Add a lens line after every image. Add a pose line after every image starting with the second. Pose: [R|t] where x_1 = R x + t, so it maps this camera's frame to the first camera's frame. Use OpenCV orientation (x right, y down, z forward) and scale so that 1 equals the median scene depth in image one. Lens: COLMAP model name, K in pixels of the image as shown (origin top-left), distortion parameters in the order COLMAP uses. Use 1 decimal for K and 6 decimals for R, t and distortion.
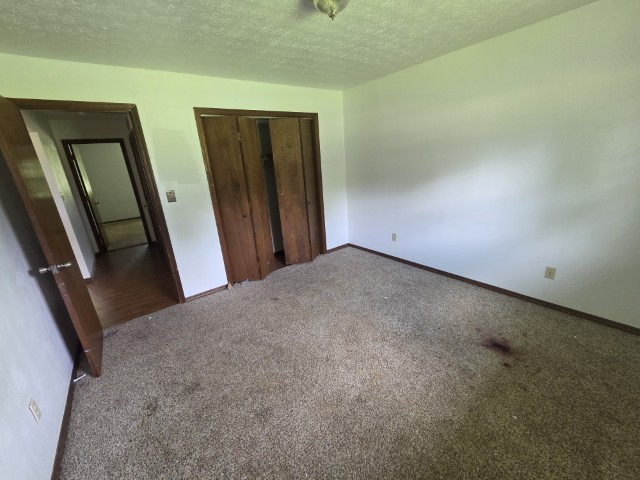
lens RADIAL K [[260.2, 0, 320.5], [0, 260.2, 239.9], [0, 0, 1]] dist [0.000417, -0.000917]
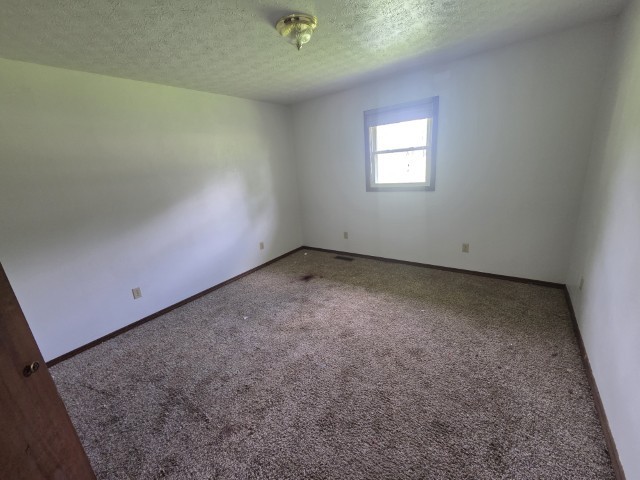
lens RADIAL K [[260.2, 0, 320.6], [0, 260.2, 239.6], [0, 0, 1]] dist [0.000417, -0.000917]
pose [[-0.272158, -0.171315, 0.946880, -0.854675], [0.387654, 0.881119, 0.270839, -0.229719], [-0.880712, 0.440773, -0.173392, 0.999195]]
